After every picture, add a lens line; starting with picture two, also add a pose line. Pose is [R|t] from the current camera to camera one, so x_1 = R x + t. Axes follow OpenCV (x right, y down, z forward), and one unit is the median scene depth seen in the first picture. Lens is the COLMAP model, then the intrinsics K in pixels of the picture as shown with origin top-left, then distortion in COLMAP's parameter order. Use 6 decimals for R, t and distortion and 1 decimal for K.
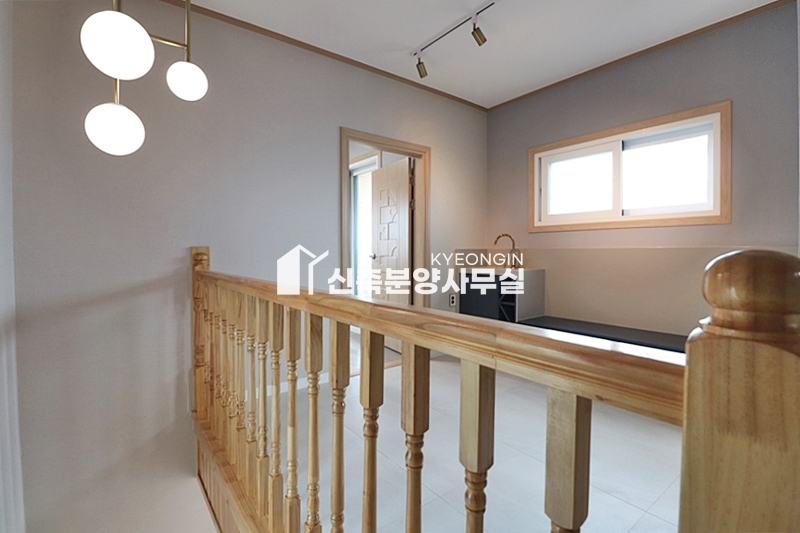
lens RADIAL K [[372.2, 0, 396.3], [0, 372.2, 260.4], [0, 0, 1]] dist [0.000694, -0.020861]
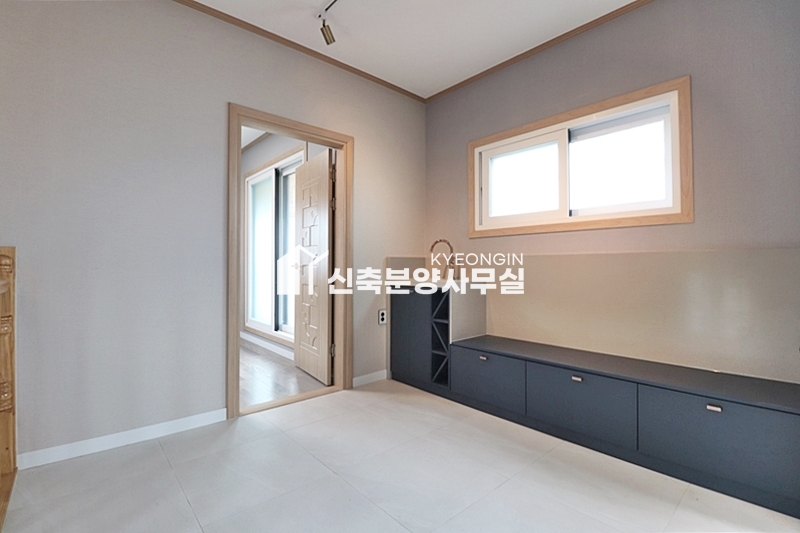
lens RADIAL K [[372.2, 0, 396.3], [0, 372.2, 260.4], [0, 0, 1]] dist [0.000694, -0.020861]
pose [[0.997343, 0.002720, 0.072802, 0.128845], [0.000188, 0.999203, -0.039909, 0.012215], [-0.072852, 0.039817, 0.996548, 0.157139]]
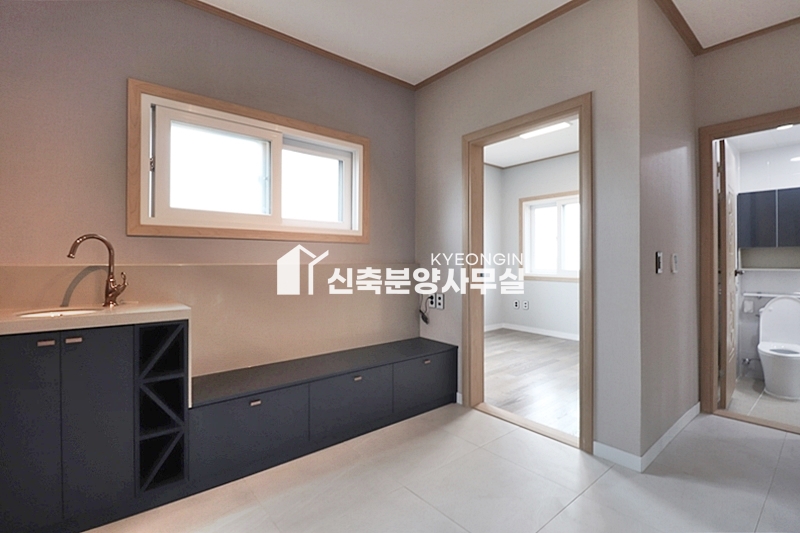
lens RADIAL K [[372.2, 0, 396.3], [0, 372.2, 260.4], [0, 0, 1]] dist [0.000694, -0.020861]
pose [[-0.043676, 0.003089, 0.999041, -0.194584], [0.022858, 0.999737, -0.002092, -0.029555], [-0.998784, 0.022745, -0.043735, 0.669378]]
